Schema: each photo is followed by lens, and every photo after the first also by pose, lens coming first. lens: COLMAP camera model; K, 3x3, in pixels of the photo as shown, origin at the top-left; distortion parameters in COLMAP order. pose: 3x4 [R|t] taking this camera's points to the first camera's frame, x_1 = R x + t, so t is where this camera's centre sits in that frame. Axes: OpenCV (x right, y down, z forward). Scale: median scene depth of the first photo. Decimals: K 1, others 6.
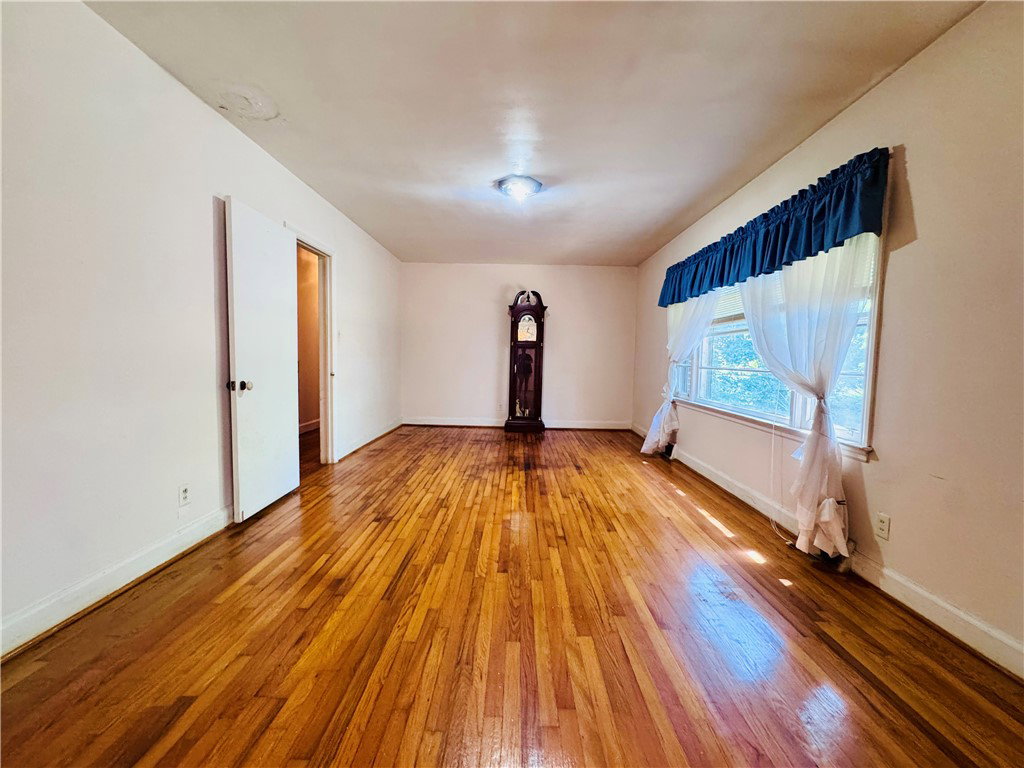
lens RADIAL K [[417.3, 0, 512.0], [0, 417.3, 384.0], [0, 0, 1]] dist [0.000906, 0.000041]
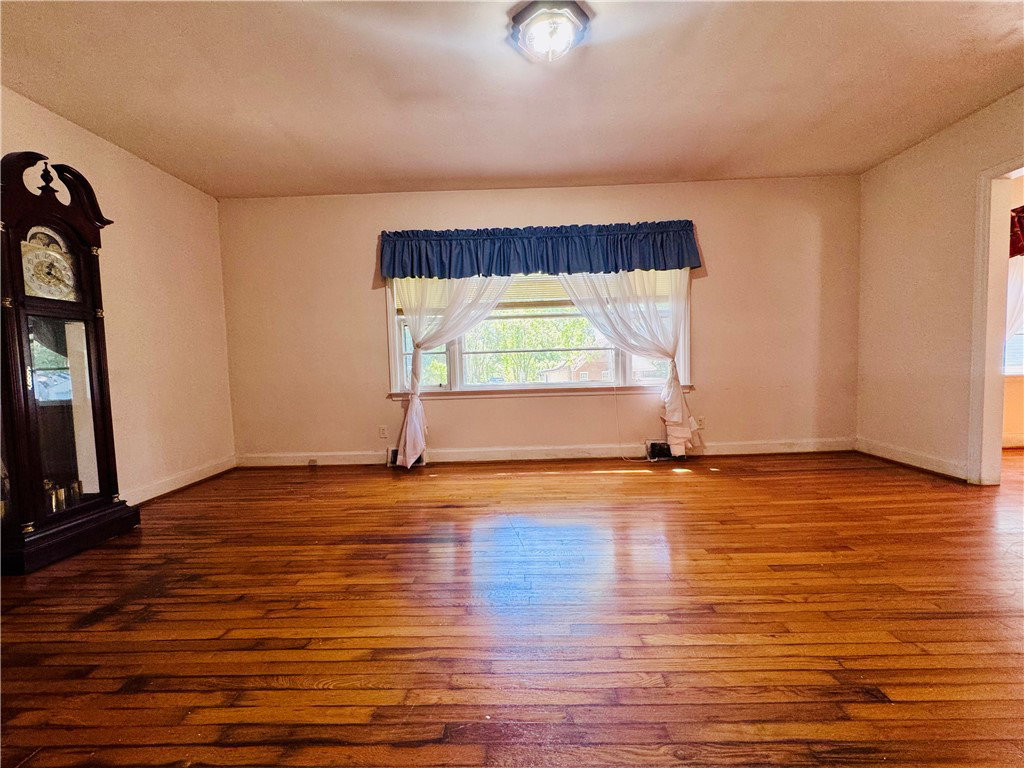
lens RADIAL K [[404.4, 0, 512.0], [0, 404.4, 384.0], [0, 0, 1]] dist [-0.013288, 0.000067]
pose [[0.003927, -0.071107, 0.997461, -0.640981], [0.090471, 0.993403, 0.070461, -0.034424], [-0.995891, 0.089965, 0.010334, 1.226876]]
